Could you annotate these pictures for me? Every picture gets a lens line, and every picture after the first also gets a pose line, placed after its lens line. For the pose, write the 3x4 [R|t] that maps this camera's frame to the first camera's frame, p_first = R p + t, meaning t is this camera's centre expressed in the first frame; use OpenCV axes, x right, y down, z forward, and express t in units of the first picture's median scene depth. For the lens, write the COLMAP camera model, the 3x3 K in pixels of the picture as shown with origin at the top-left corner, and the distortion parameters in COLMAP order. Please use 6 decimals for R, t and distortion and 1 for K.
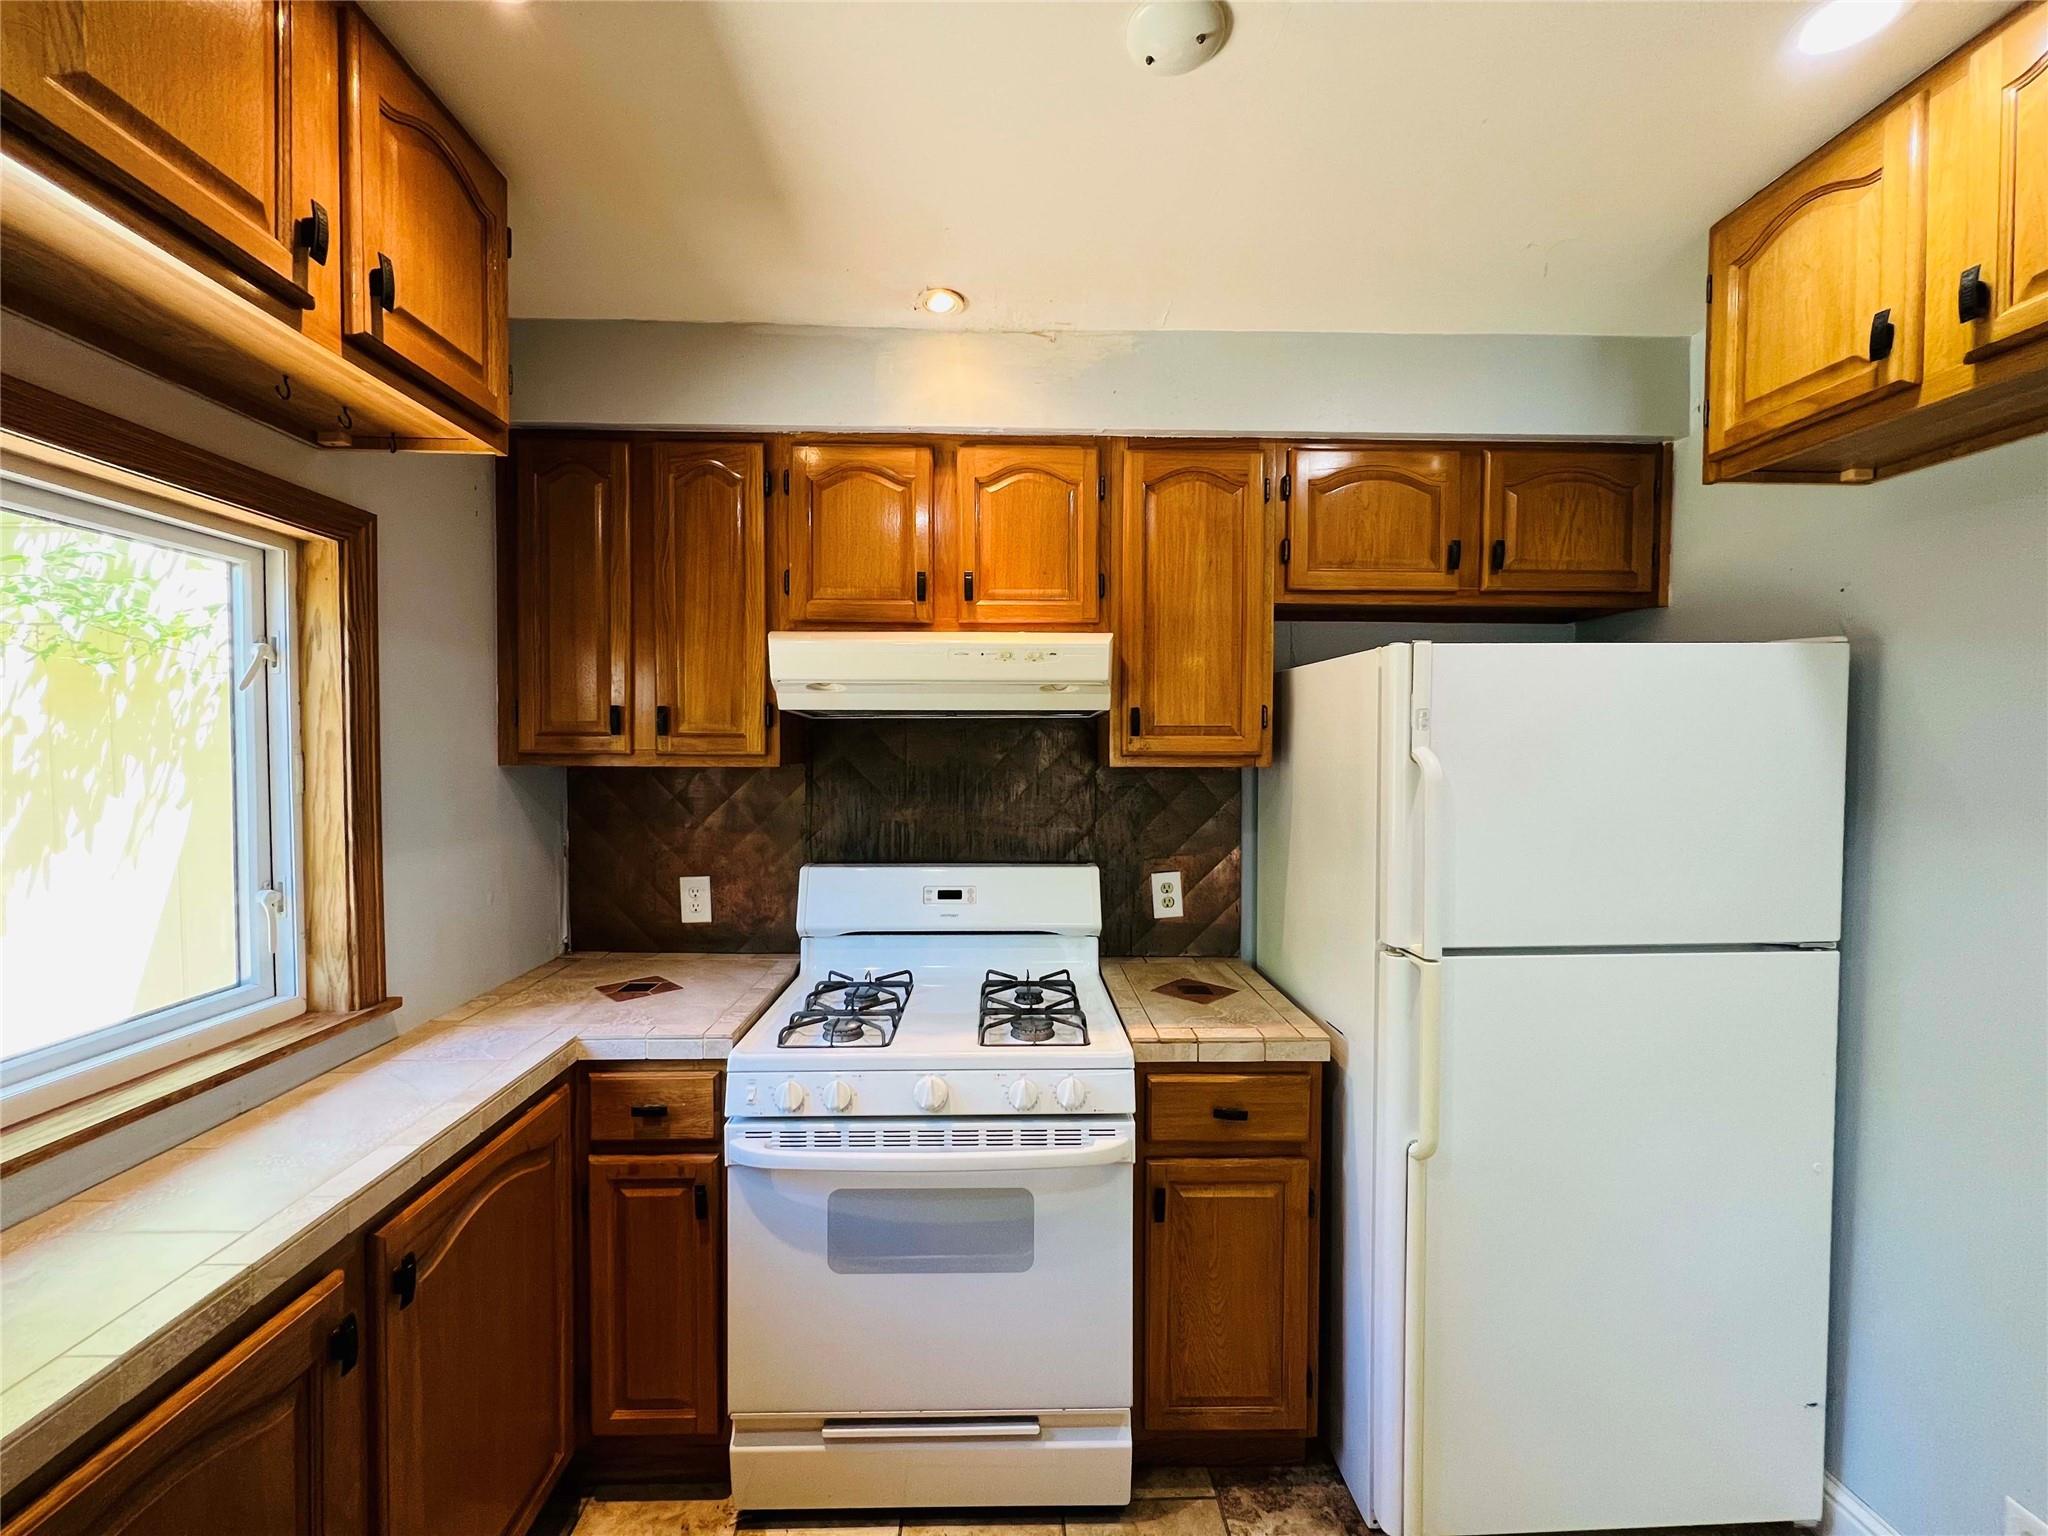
lens RADIAL K [[817.8, 0, 1014.1], [0, 817.8, 765.1], [0, 0, 1]] dist [-0.000826, 0.000615]
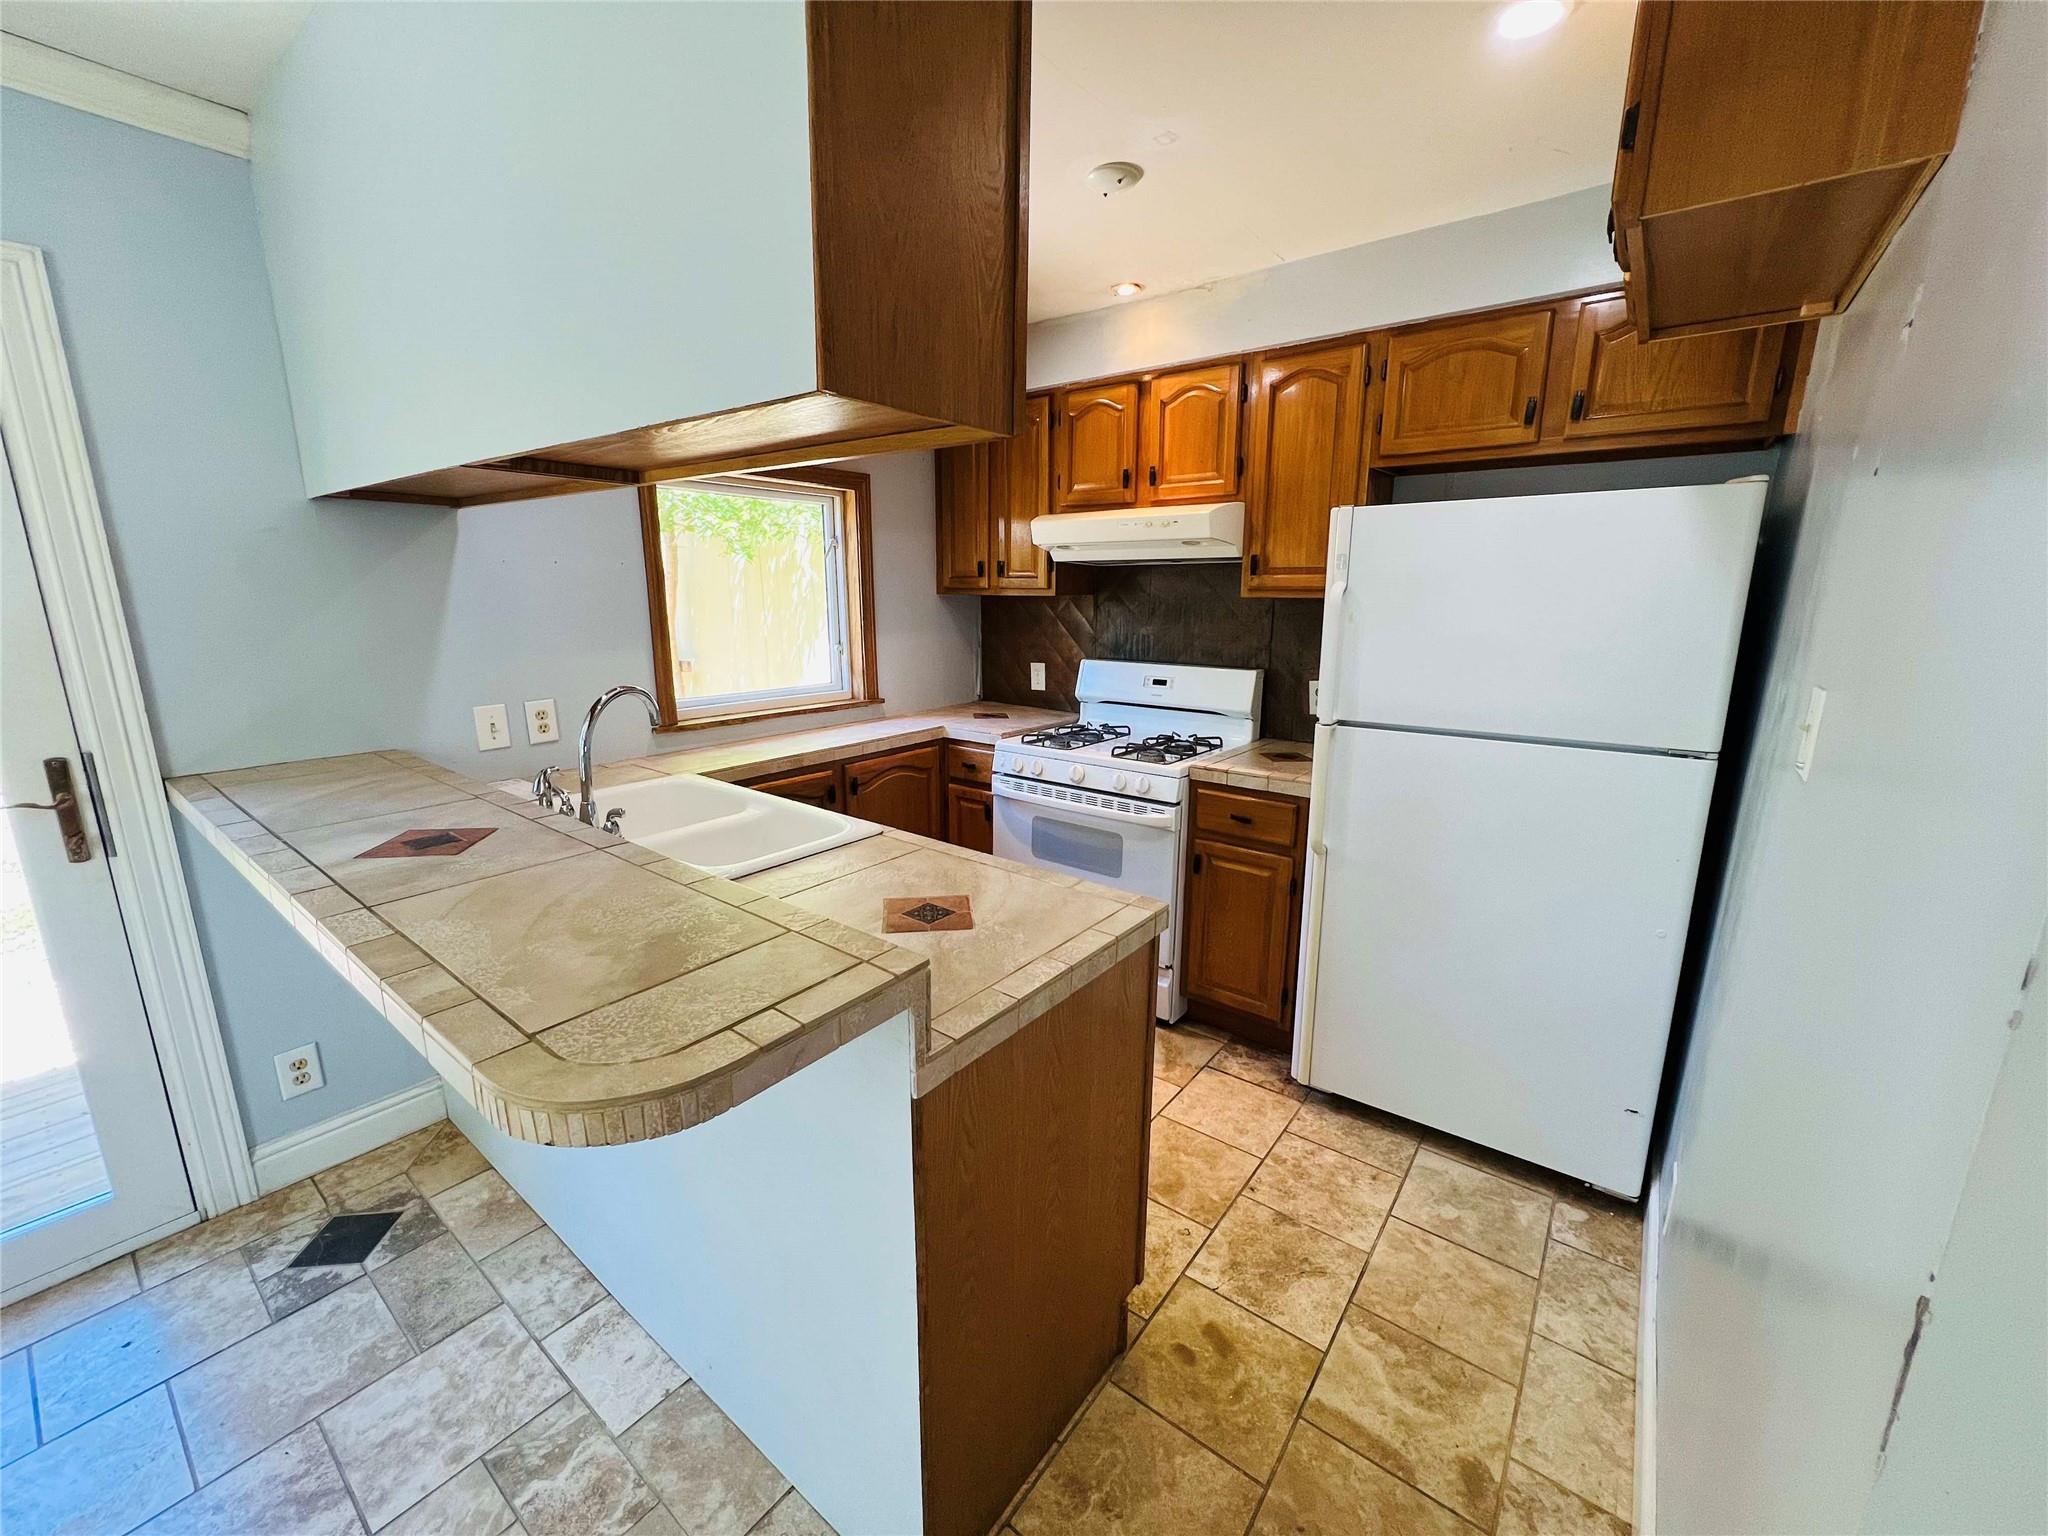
lens RADIAL K [[817.8, 0, 1016.2], [0, 817.8, 764.5], [0, 0, 1]] dist [-0.000826, 0.000615]
pose [[0.771160, 0.134477, -0.622277, 0.797230], [-0.014630, 0.980922, 0.193851, 0.018790], [0.636474, -0.140387, 0.758415, -0.414813]]
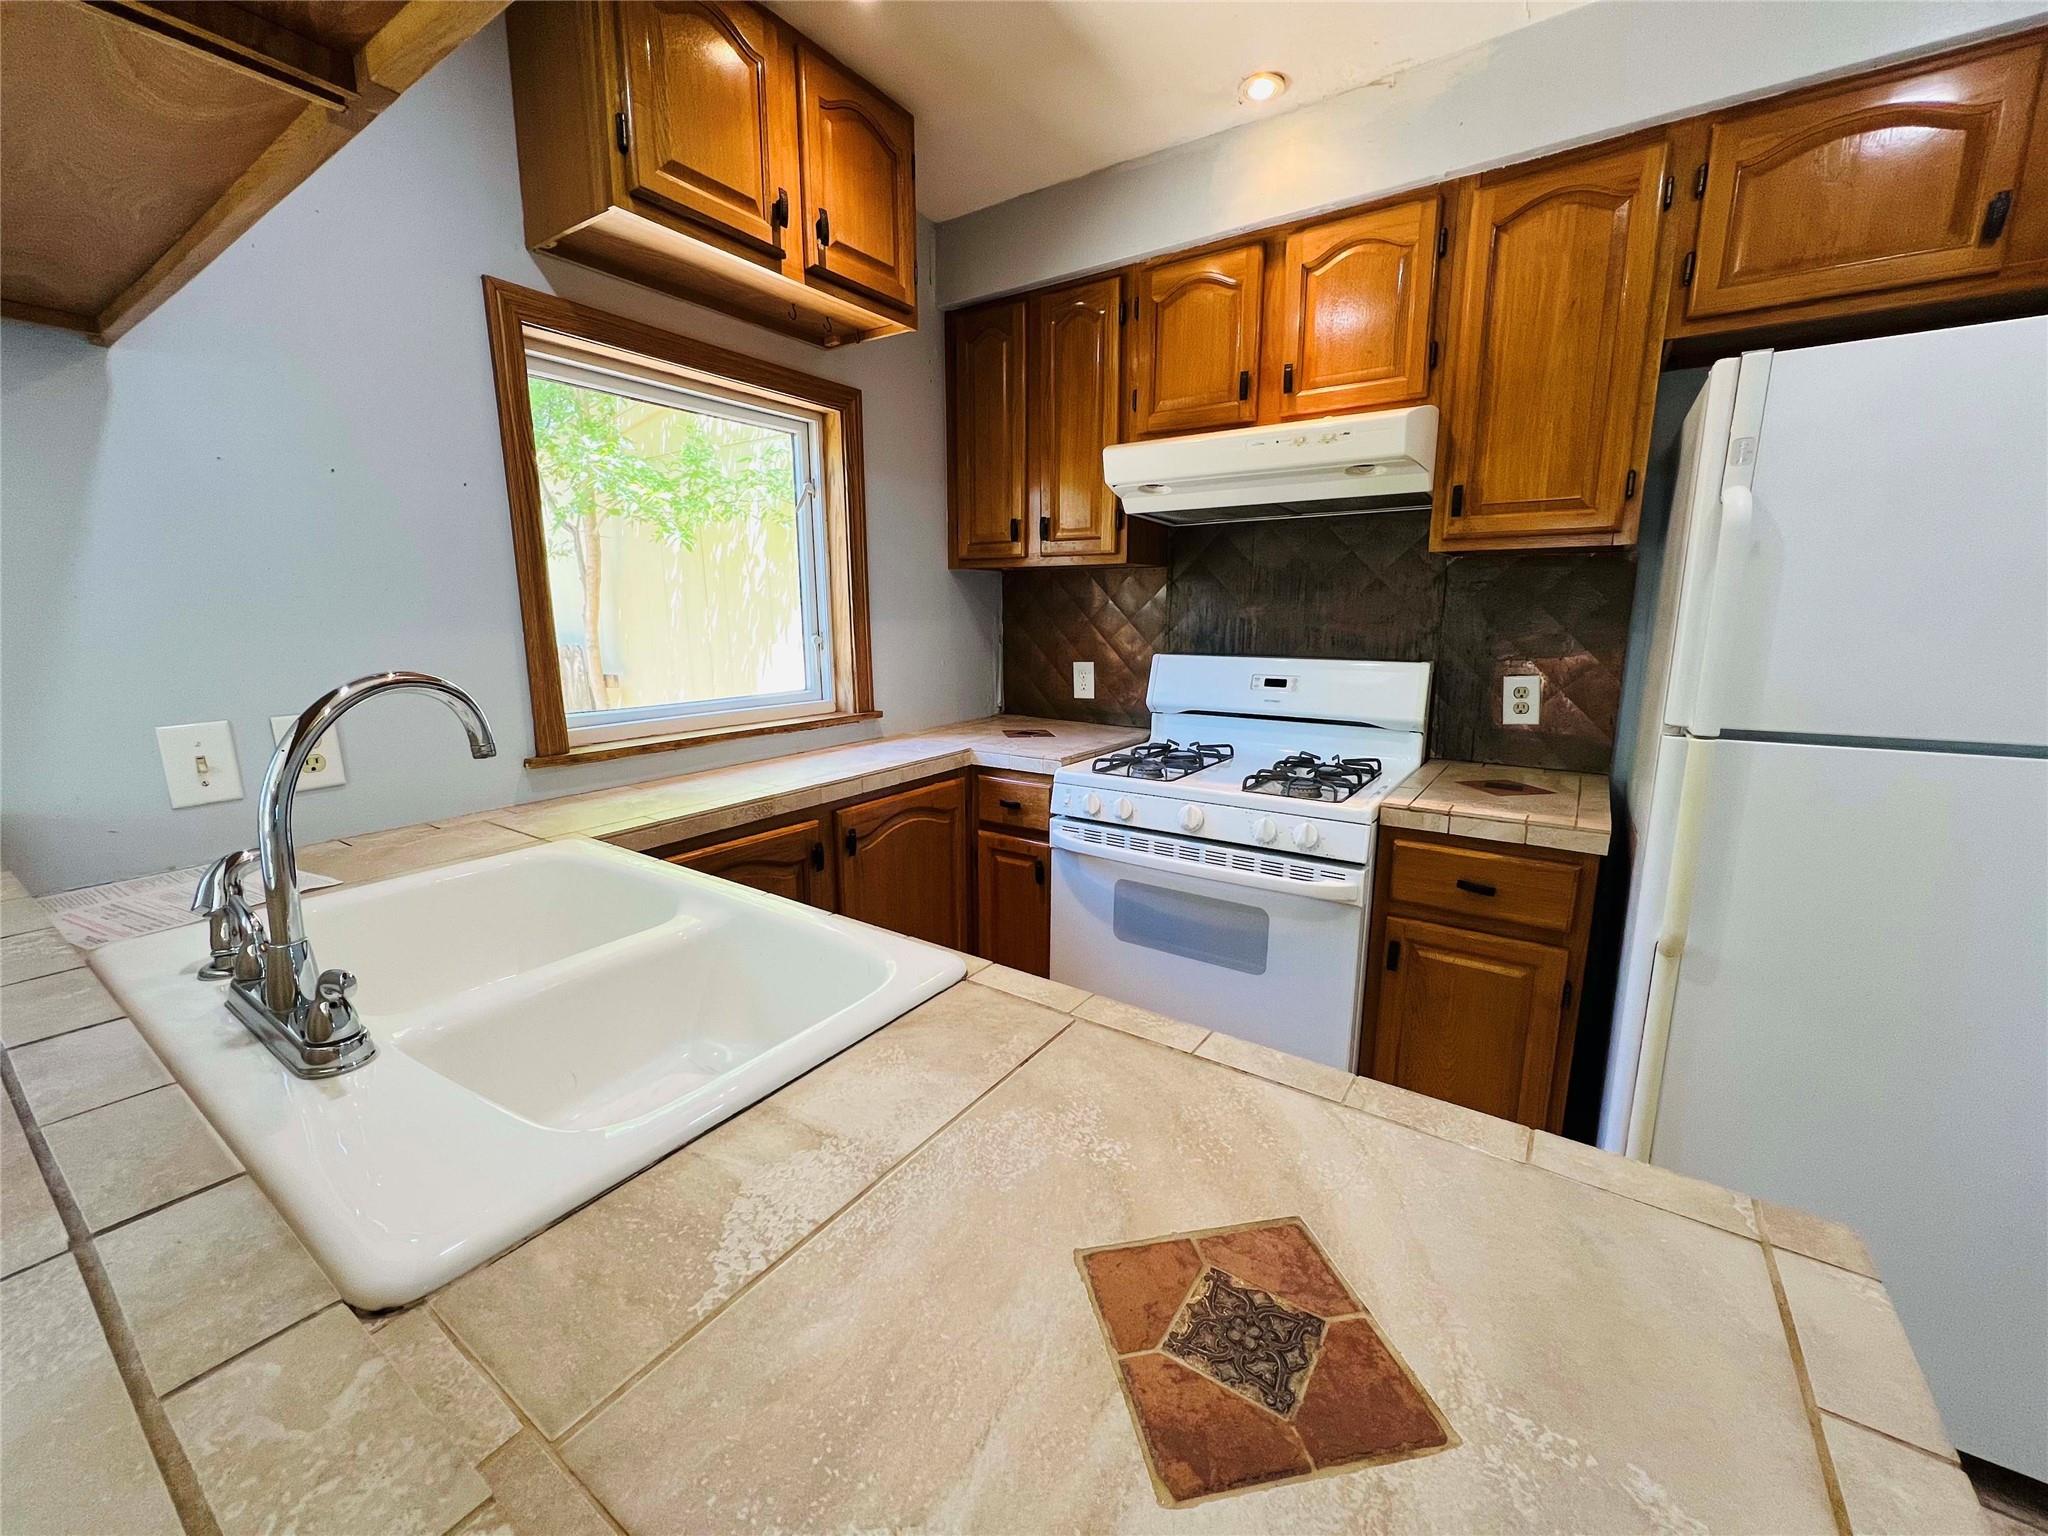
lens RADIAL K [[817.8, 0, 1017.1], [0, 817.8, 762.6], [0, 0, 1]] dist [-0.000826, 0.000615]
pose [[0.810585, 0.105078, -0.576117, 0.327218], [-0.009611, 0.986025, 0.166319, 0.098280], [0.585542, -0.129279, 0.800267, -0.108886]]
